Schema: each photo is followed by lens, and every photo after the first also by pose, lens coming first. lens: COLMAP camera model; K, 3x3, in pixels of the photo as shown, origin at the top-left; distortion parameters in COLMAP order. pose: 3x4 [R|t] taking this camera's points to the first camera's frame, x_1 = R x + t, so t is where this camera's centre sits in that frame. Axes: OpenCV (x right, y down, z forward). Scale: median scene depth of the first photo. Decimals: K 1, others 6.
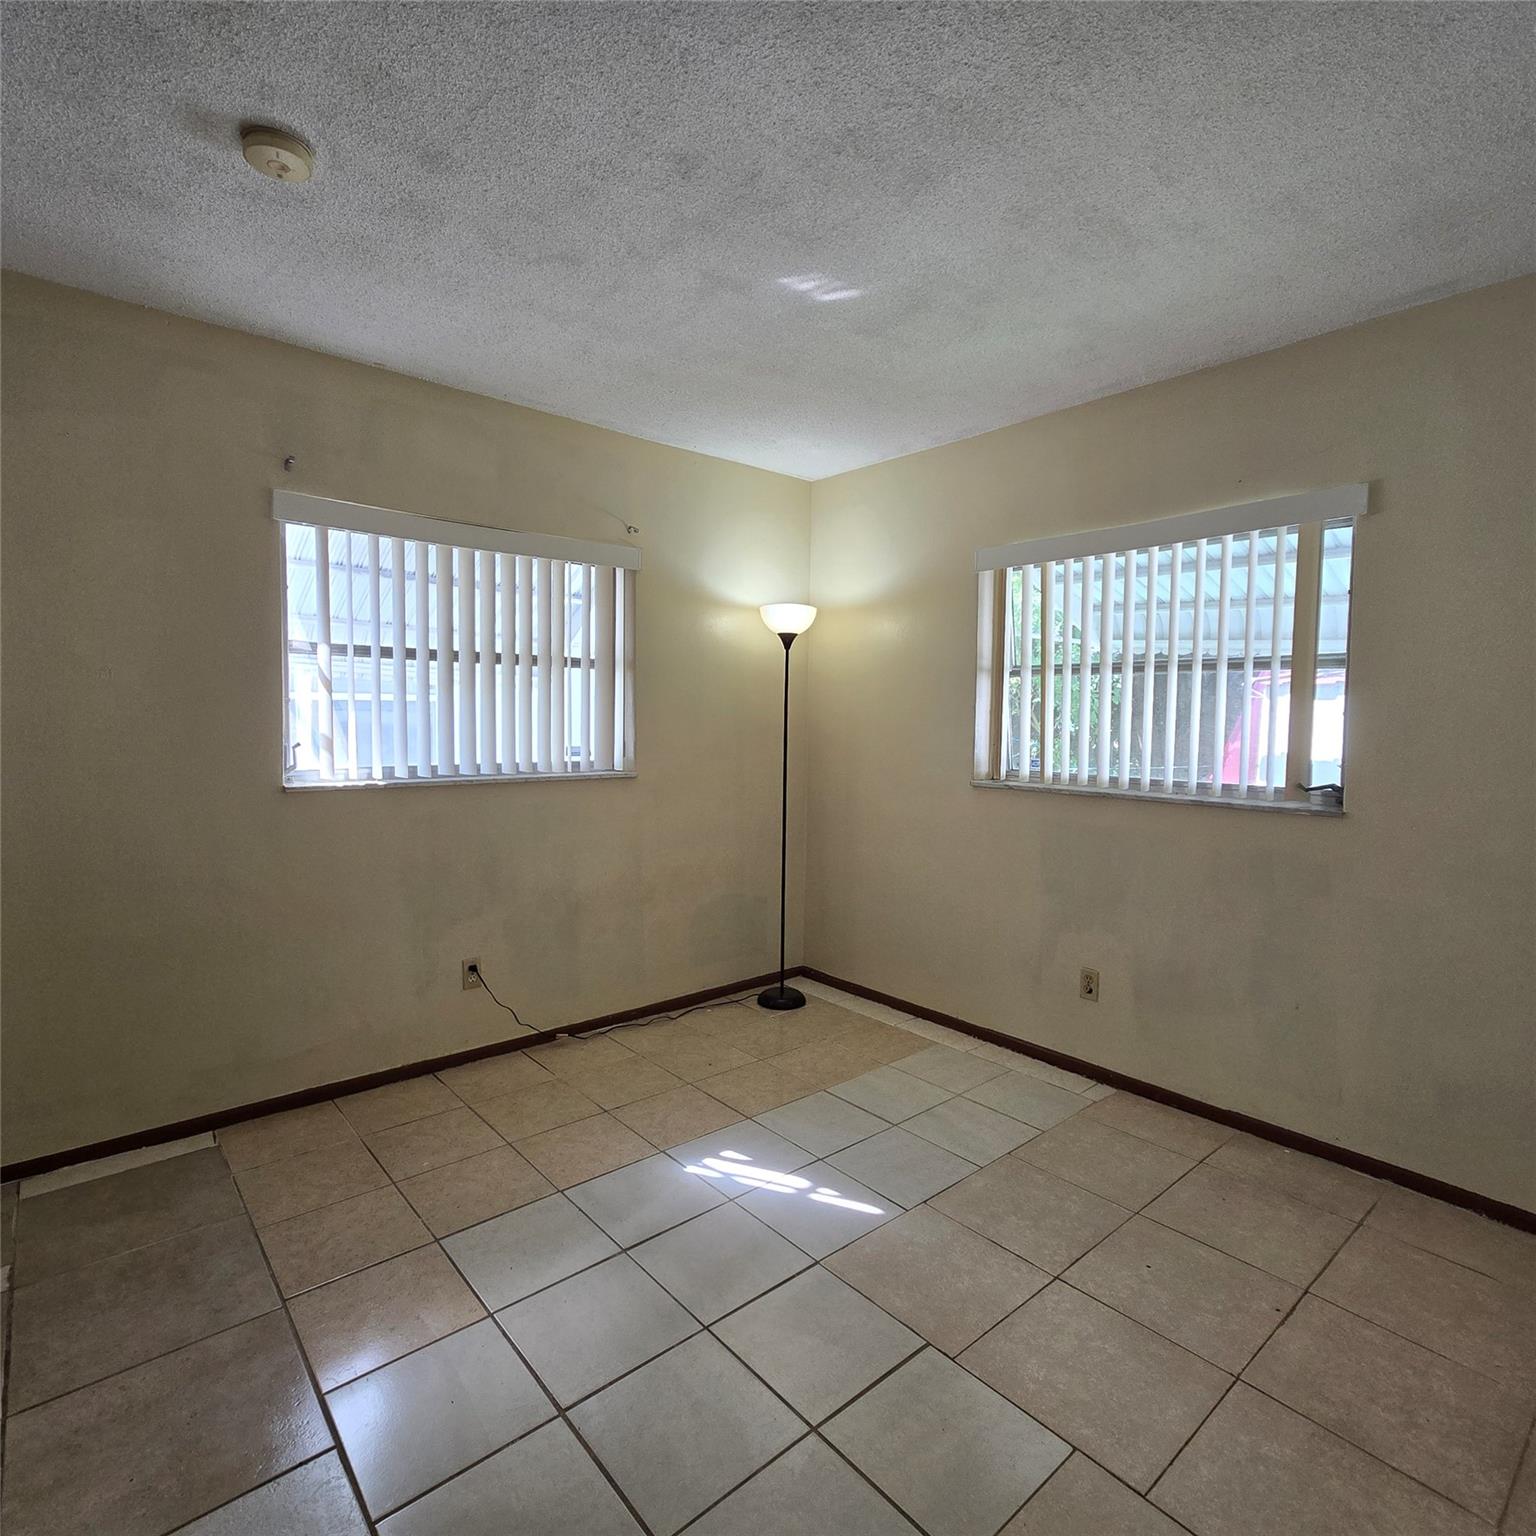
lens RADIAL K [[836.3, 0, 766.5], [0, 836.3, 759.1], [0, 0, 1]] dist [-0.007172, 0.001692]
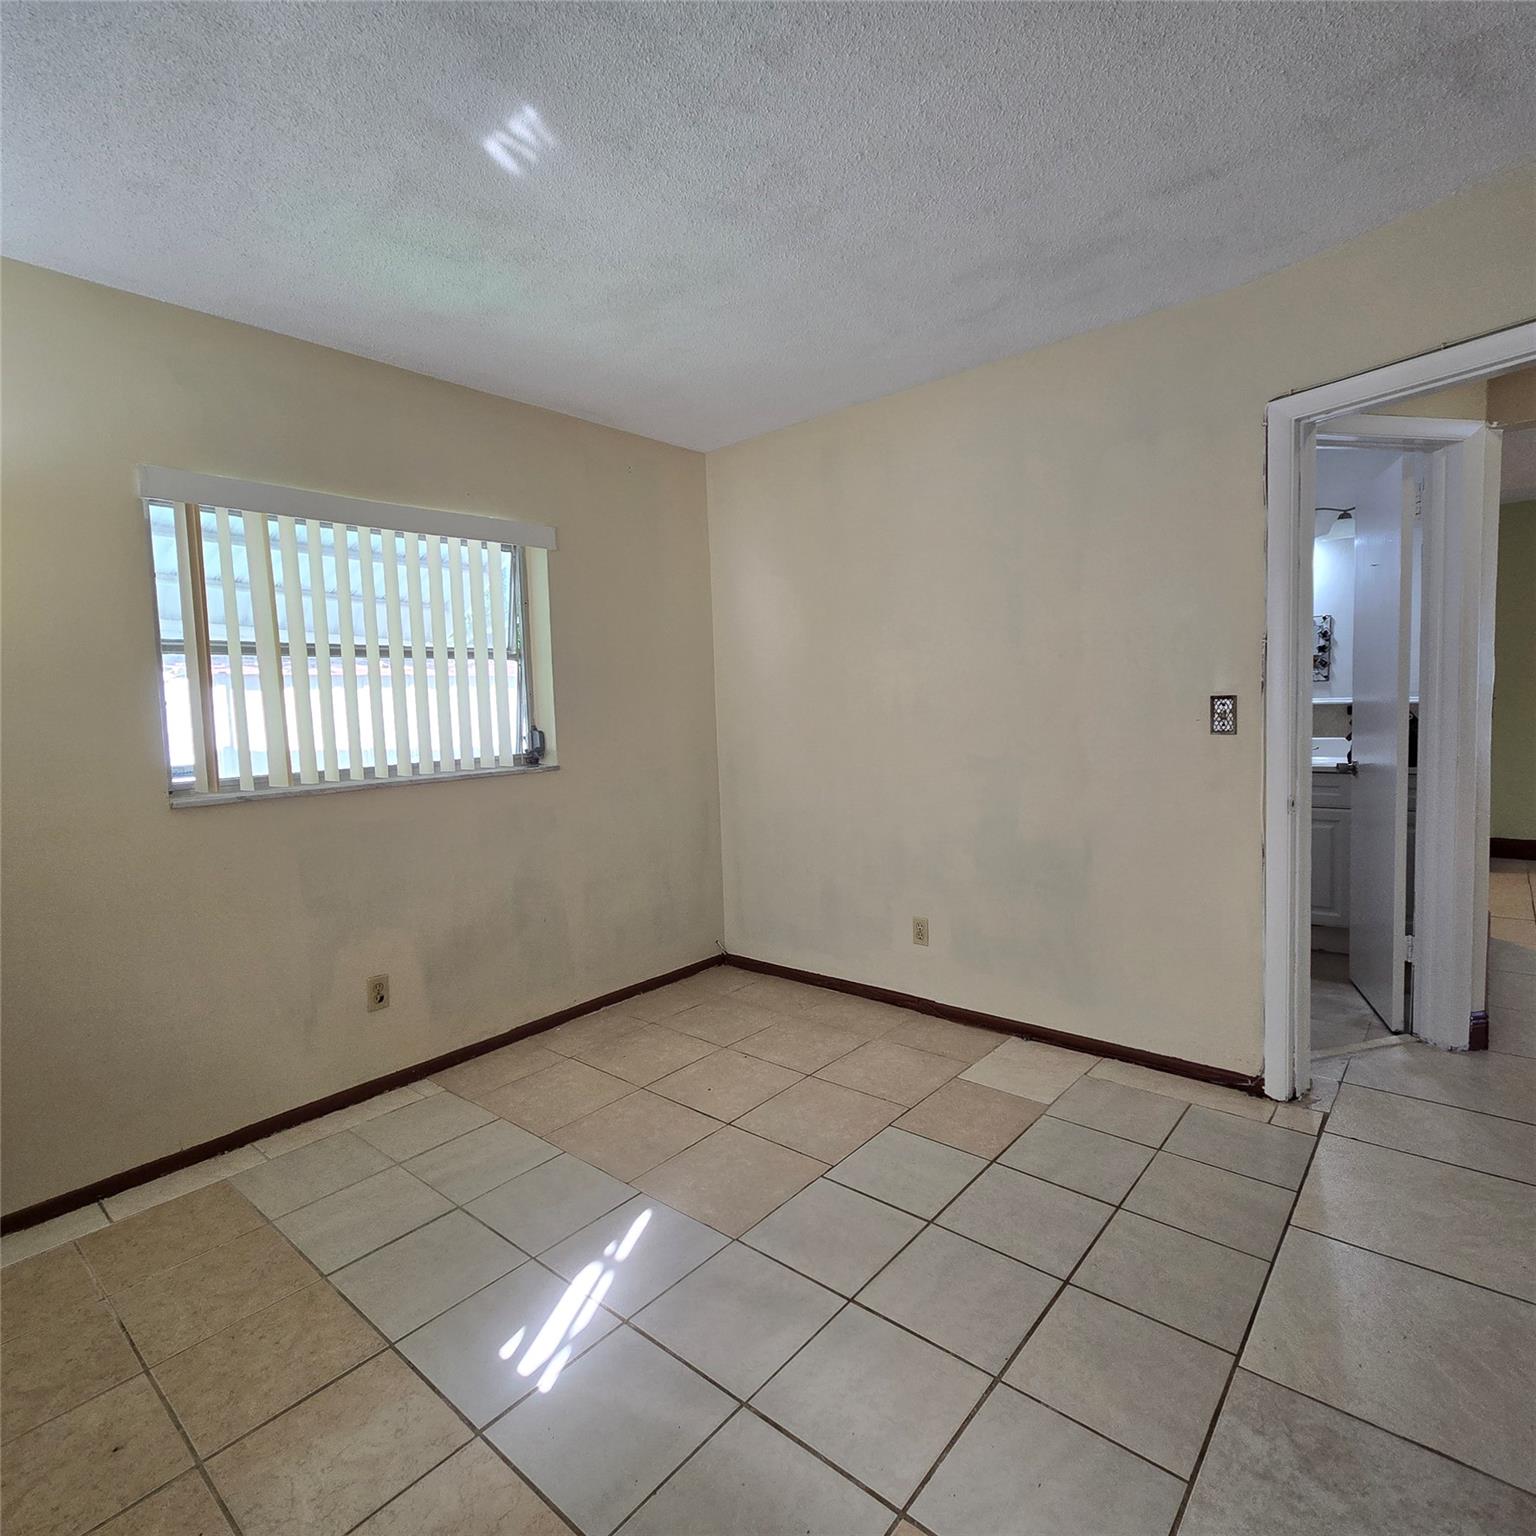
lens RADIAL K [[836.3, 0, 765.0], [0, 836.3, 760.5], [0, 0, 1]] dist [-0.007172, 0.001692]
pose [[-0.155594, -0.079306, 0.984632, -0.650390], [0.084707, 0.992029, 0.093287, -0.040873], [-0.984183, 0.097920, -0.147636, 0.786989]]
